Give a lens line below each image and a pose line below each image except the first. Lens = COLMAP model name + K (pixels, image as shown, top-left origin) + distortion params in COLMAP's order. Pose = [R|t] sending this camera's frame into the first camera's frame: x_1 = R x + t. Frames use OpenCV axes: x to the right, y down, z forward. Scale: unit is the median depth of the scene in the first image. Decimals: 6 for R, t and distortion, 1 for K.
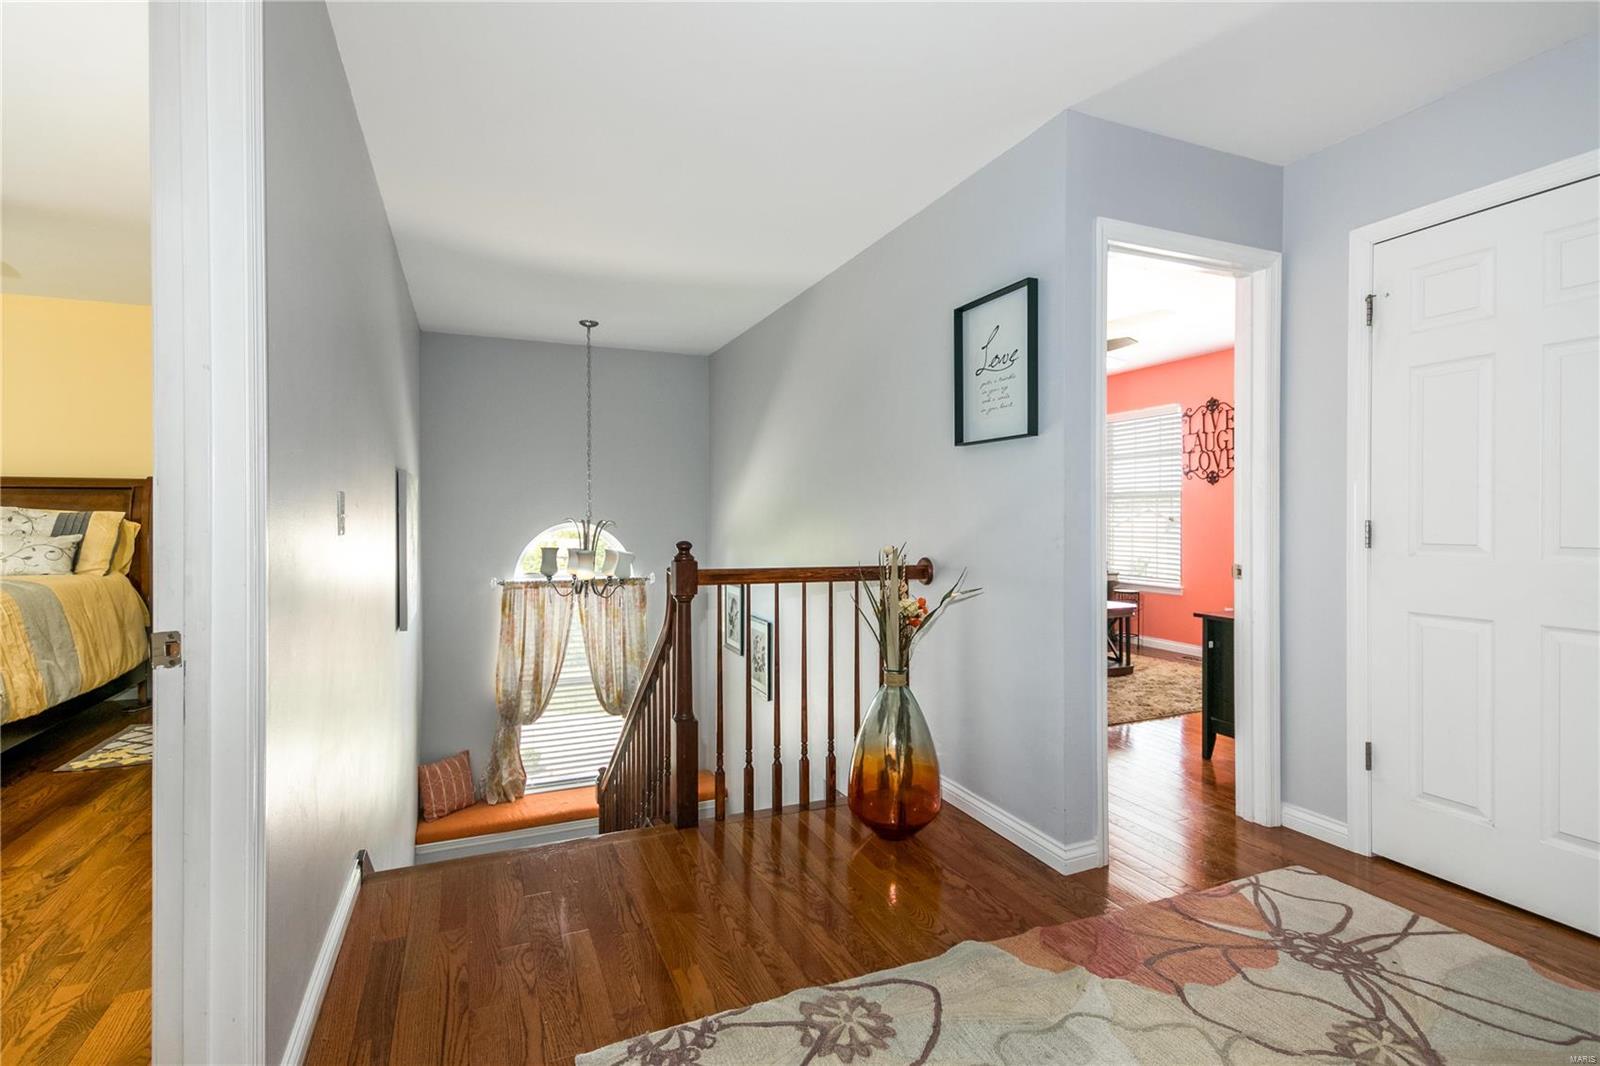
lens RADIAL K [[737.0, 0, 793.0], [0, 737.0, 524.4], [0, 0, 1]] dist [0.038360, -0.017202]
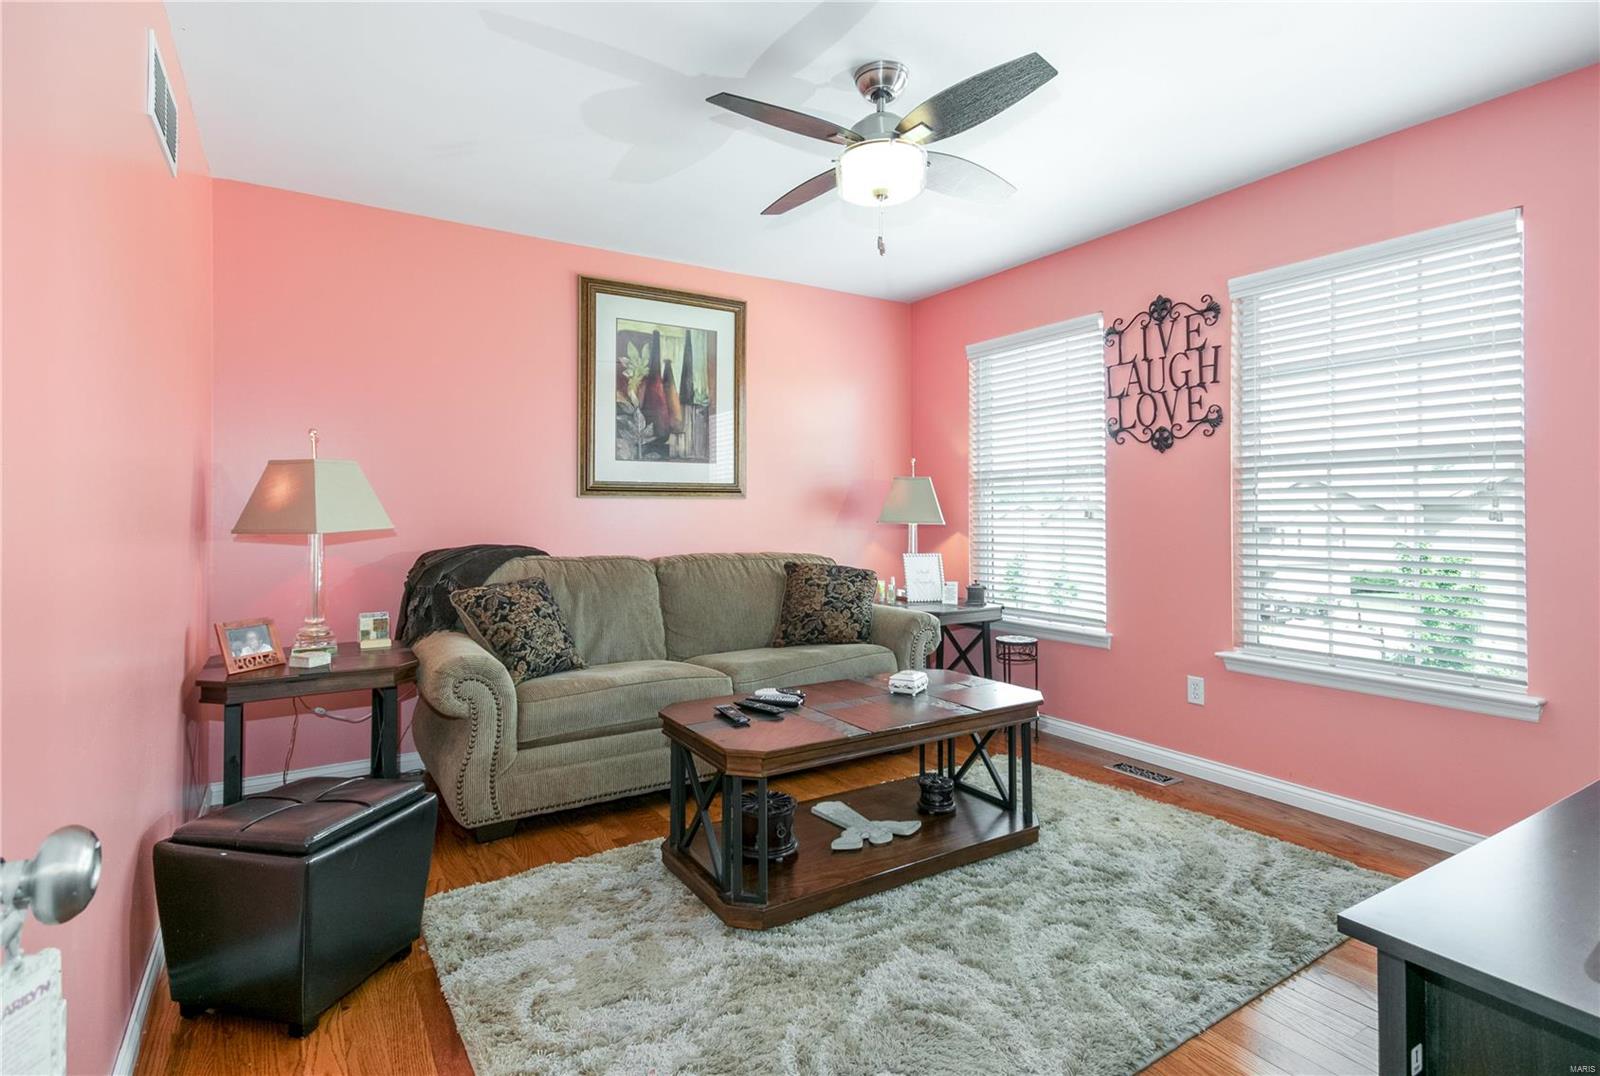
lens RADIAL K [[756.4, 0, 783.1], [0, 756.4, 520.1], [0, 0, 1]] dist [0.022210, 0.000847]
pose [[0.989842, -0.006634, 0.142019, 0.190994], [0.006805, 0.999977, -0.000718, -0.003846], [-0.142011, 0.001677, 0.989864, 0.451333]]
